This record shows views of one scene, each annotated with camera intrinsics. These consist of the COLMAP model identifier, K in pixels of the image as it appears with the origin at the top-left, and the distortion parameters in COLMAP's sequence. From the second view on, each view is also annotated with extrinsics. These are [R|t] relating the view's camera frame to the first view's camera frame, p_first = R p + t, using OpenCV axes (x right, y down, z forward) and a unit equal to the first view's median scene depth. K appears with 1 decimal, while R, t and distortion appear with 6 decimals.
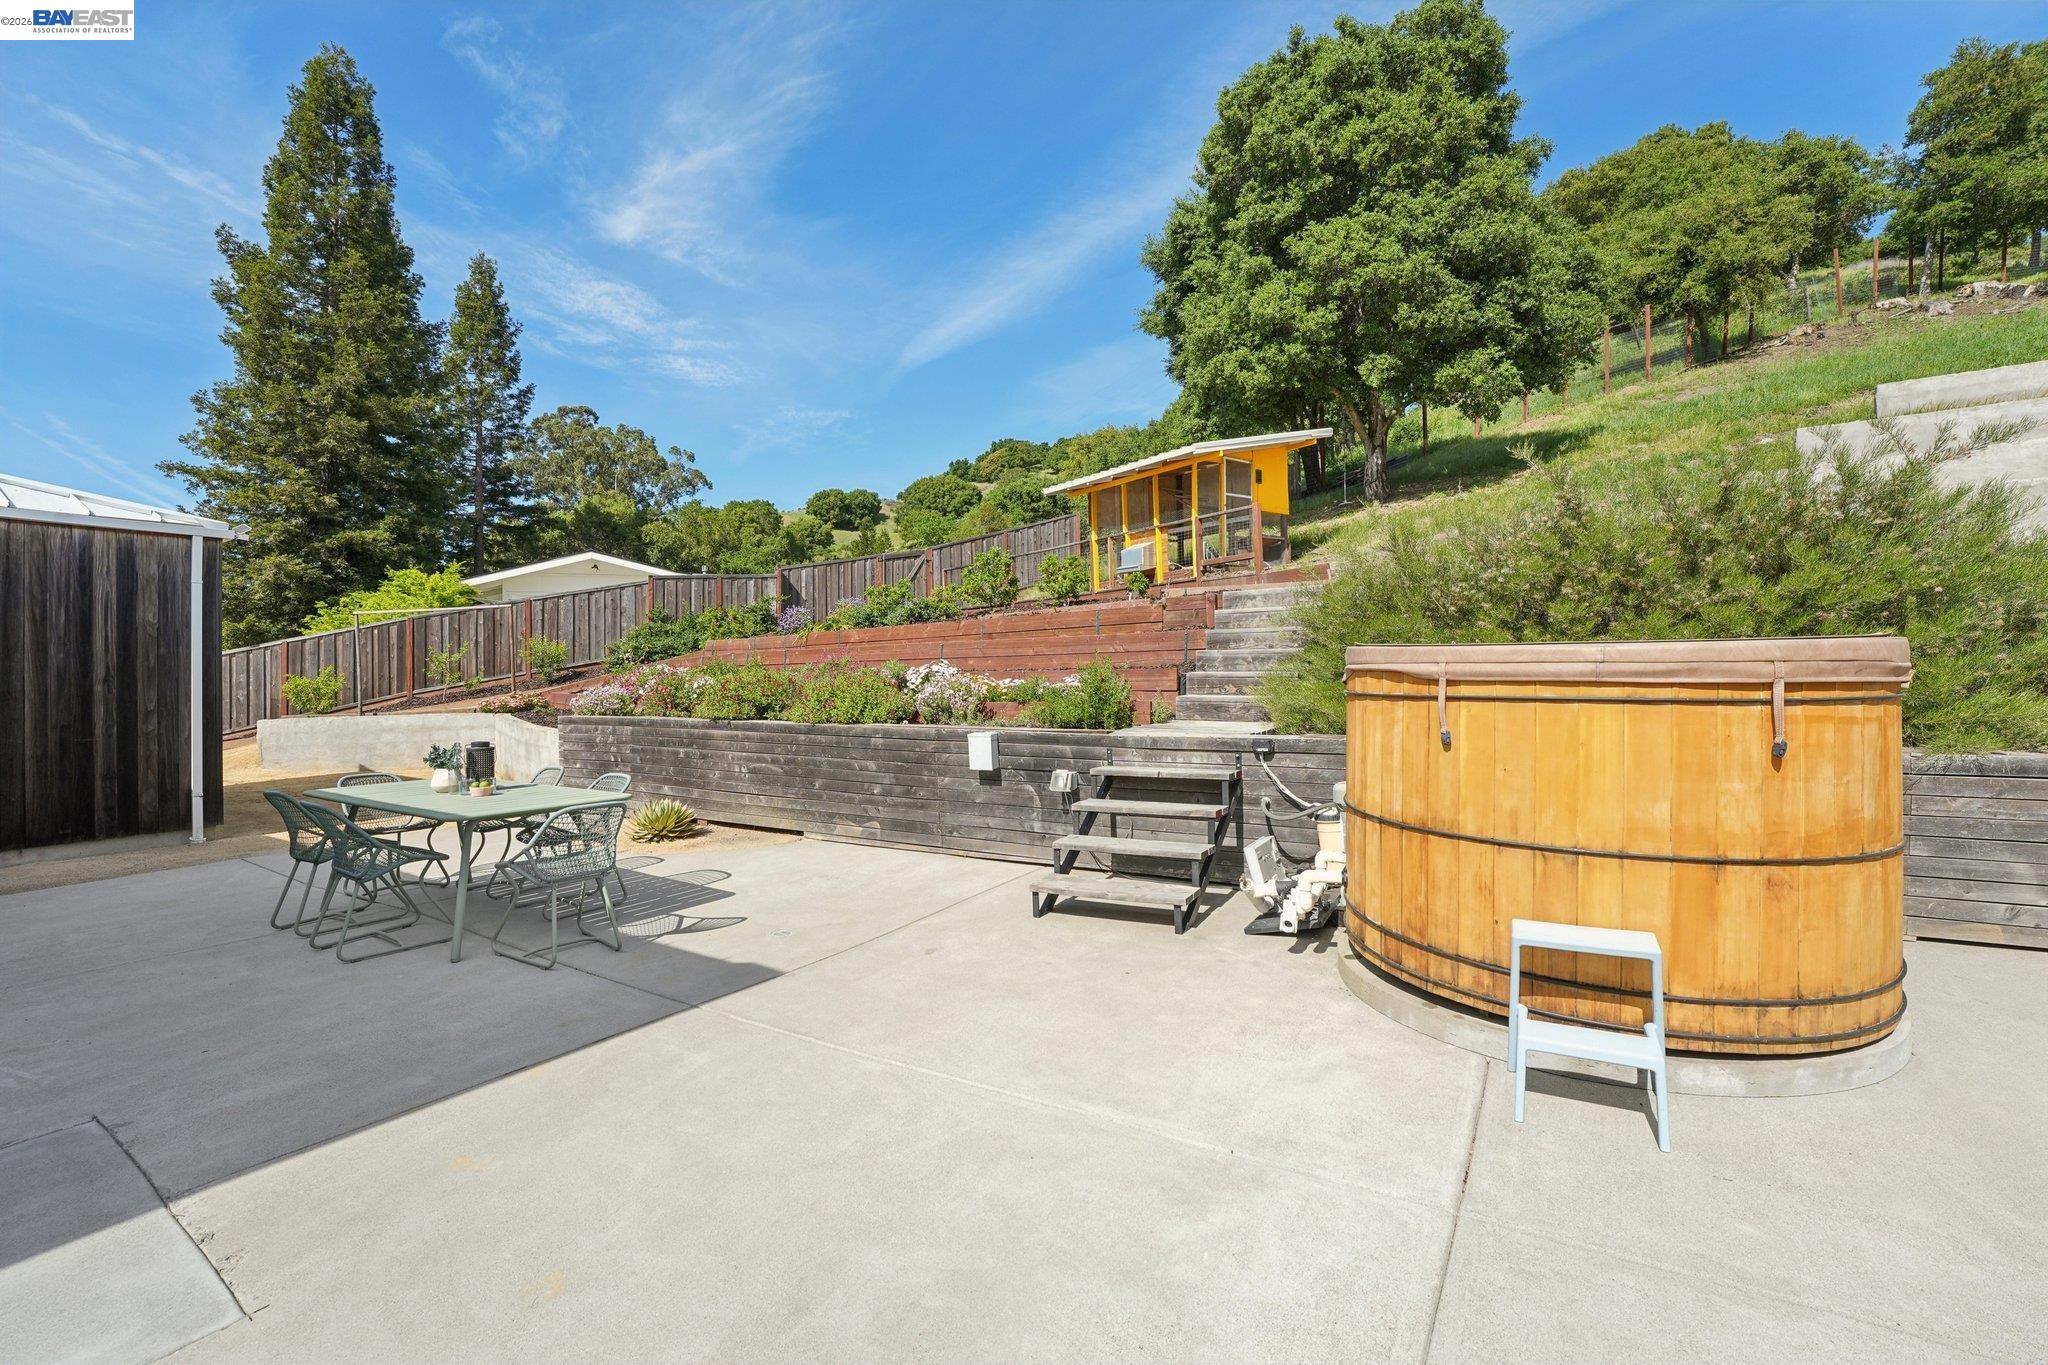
lens RADIAL K [[838.5, 0, 1011.7], [0, 838.5, 670.4], [0, 0, 1]] dist [-0.022868, 0.001178]
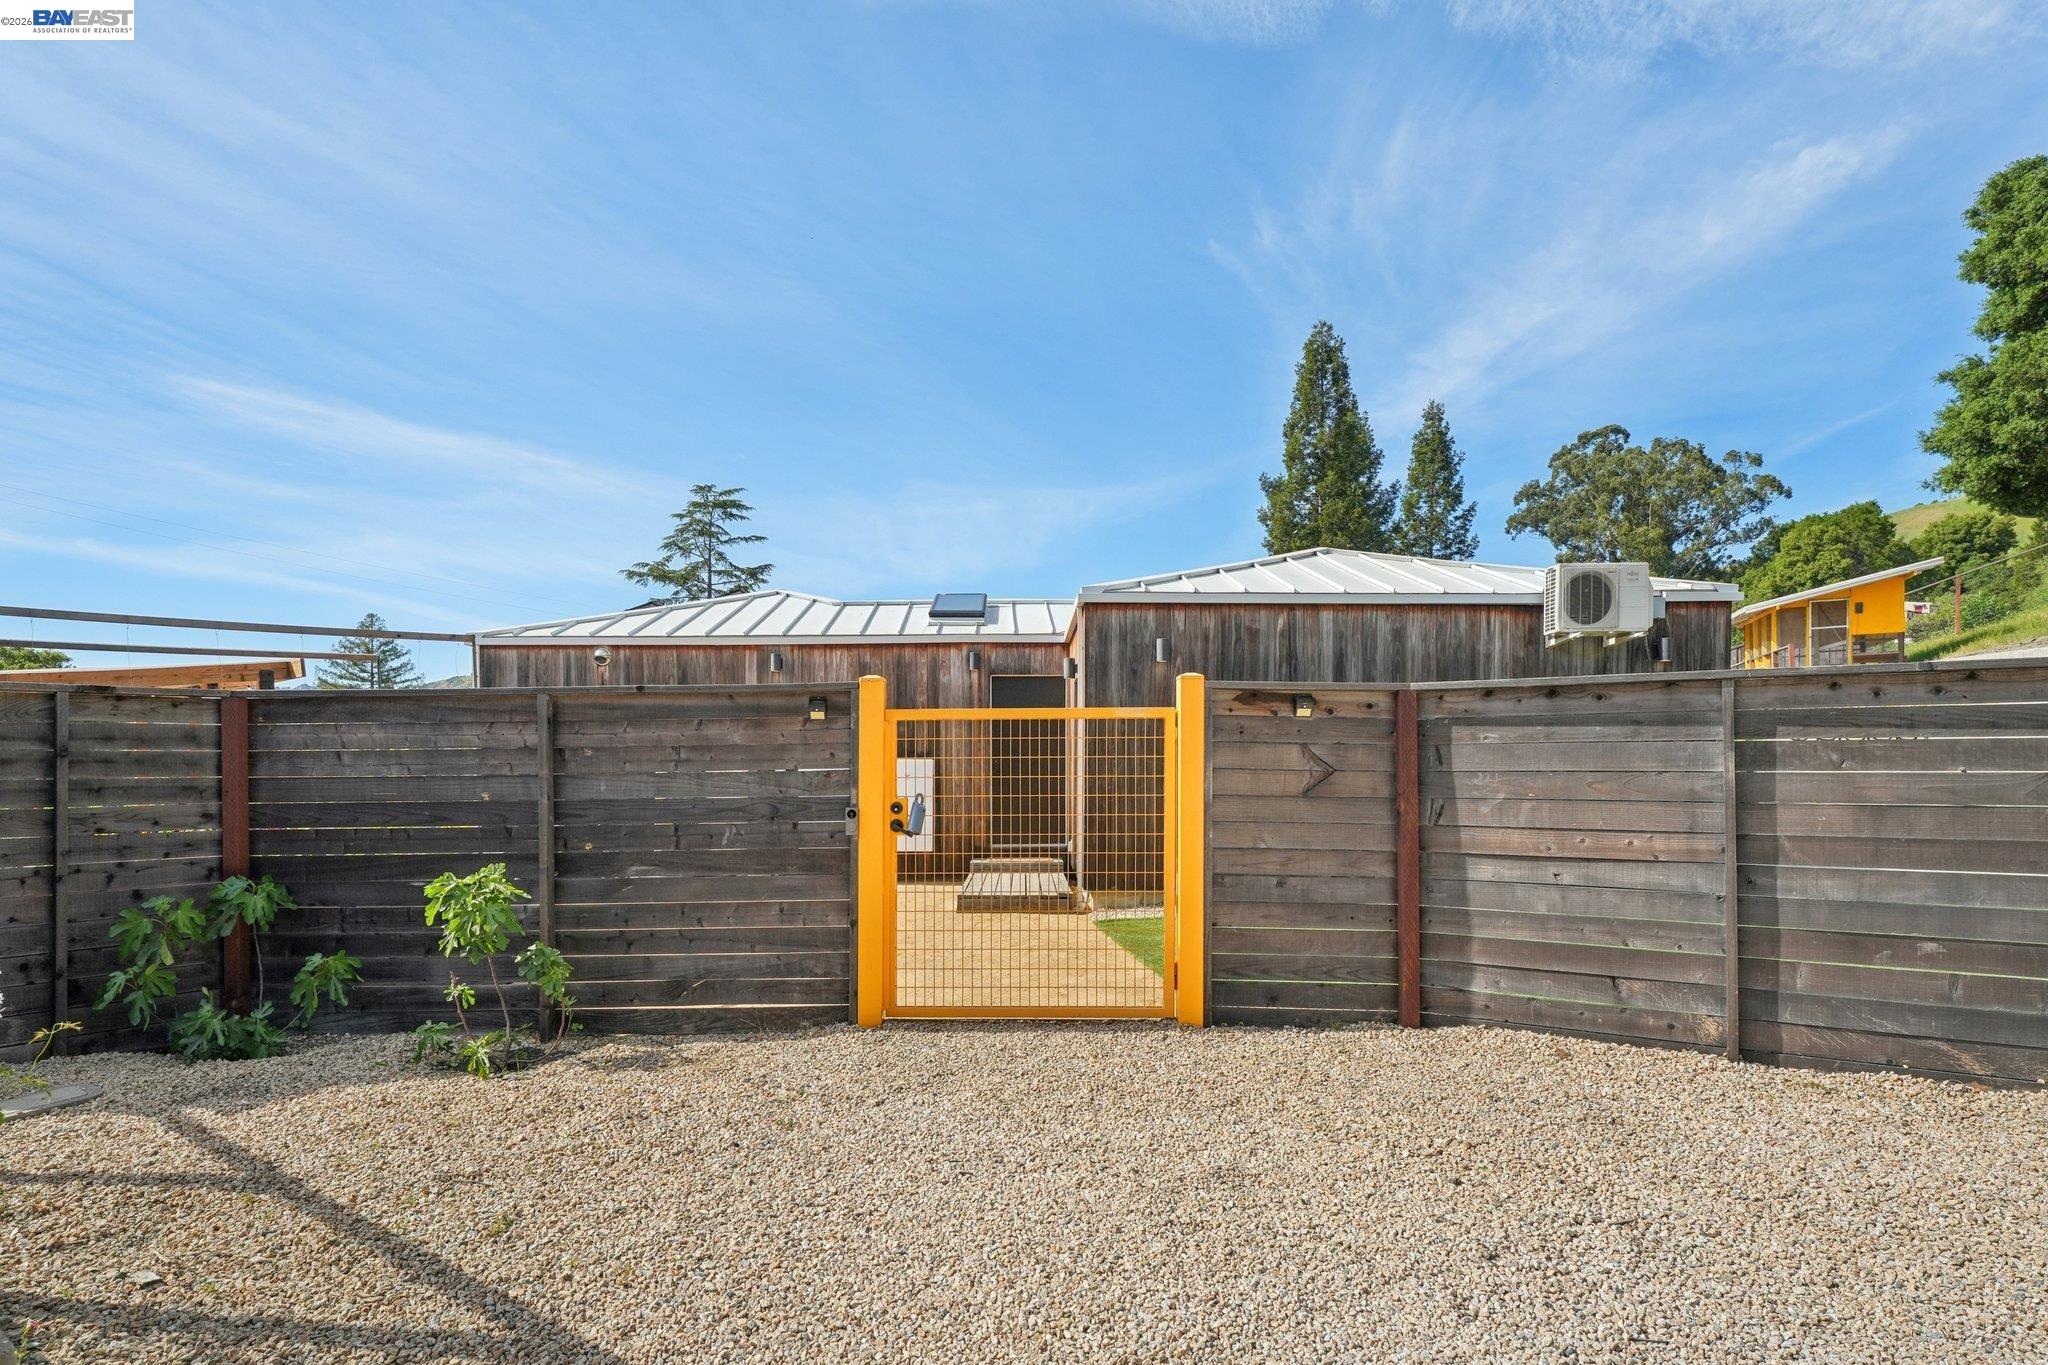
lens RADIAL K [[1101.7, 0, 1018.8], [0, 1101.7, 806.6], [0, 0, 1]] dist [-0.000672, -0.003450]
pose [[0.547118, 0.037056, -0.836235, 0.567559], [0.005424, 0.998842, 0.047810, -0.008483], [0.837038, -0.030694, 0.546284, -0.565715]]
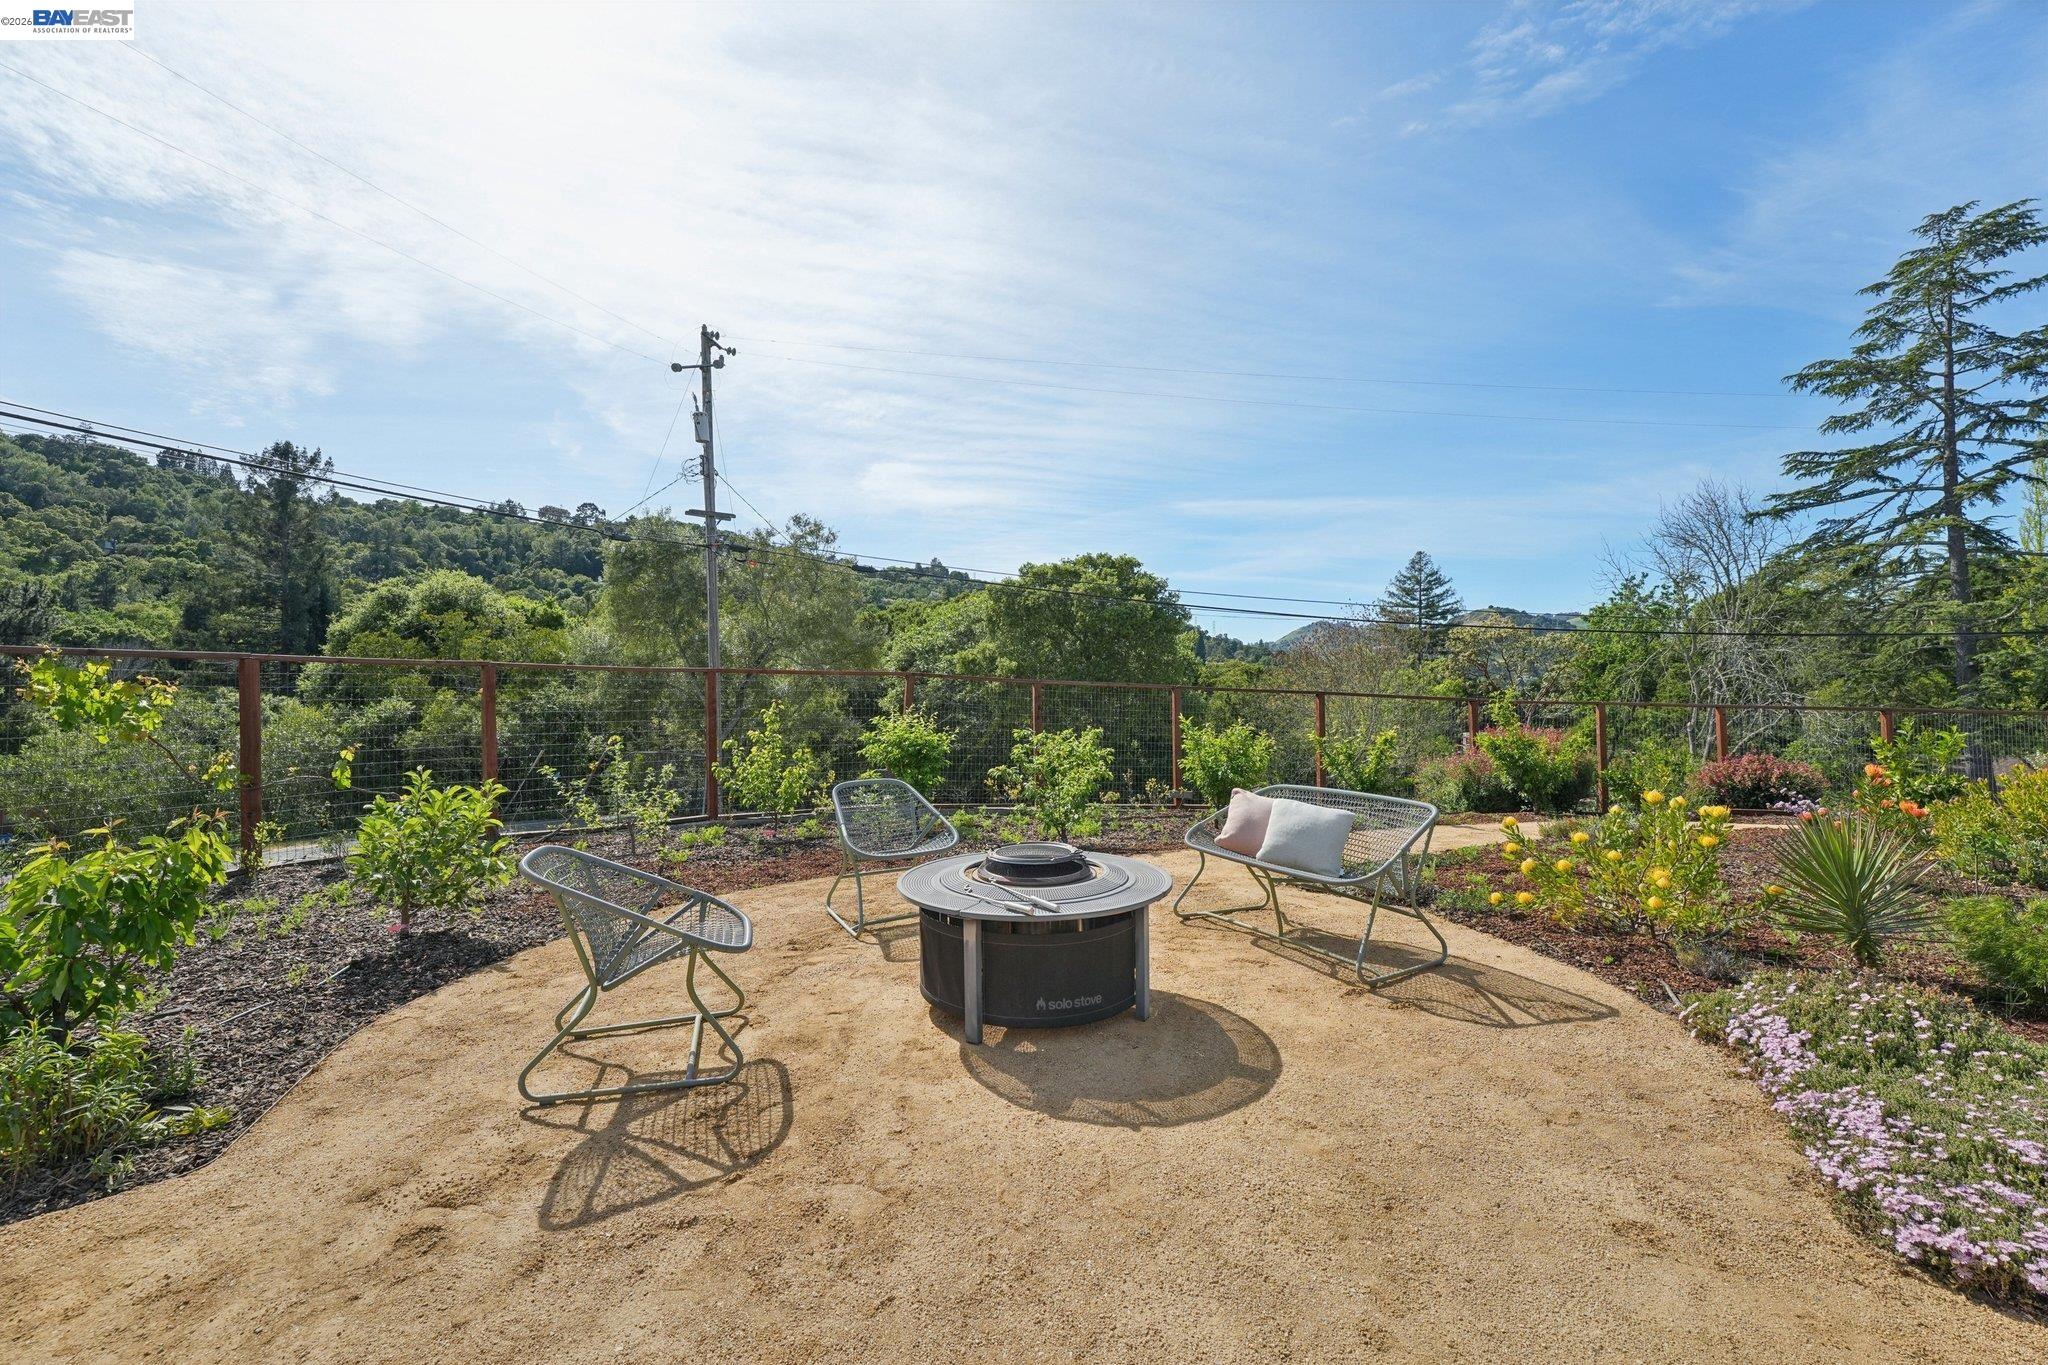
lens RADIAL K [[838.5, 0, 1008.1], [0, 838.5, 679.3], [0, 0, 1]] dist [-0.022868, 0.001178]
pose [[-0.395519, 0.005694, -0.918440, -0.253779], [0.019889, 0.999799, -0.002367, 0.006056], [0.918242, -0.019204, -0.395553, -0.547283]]
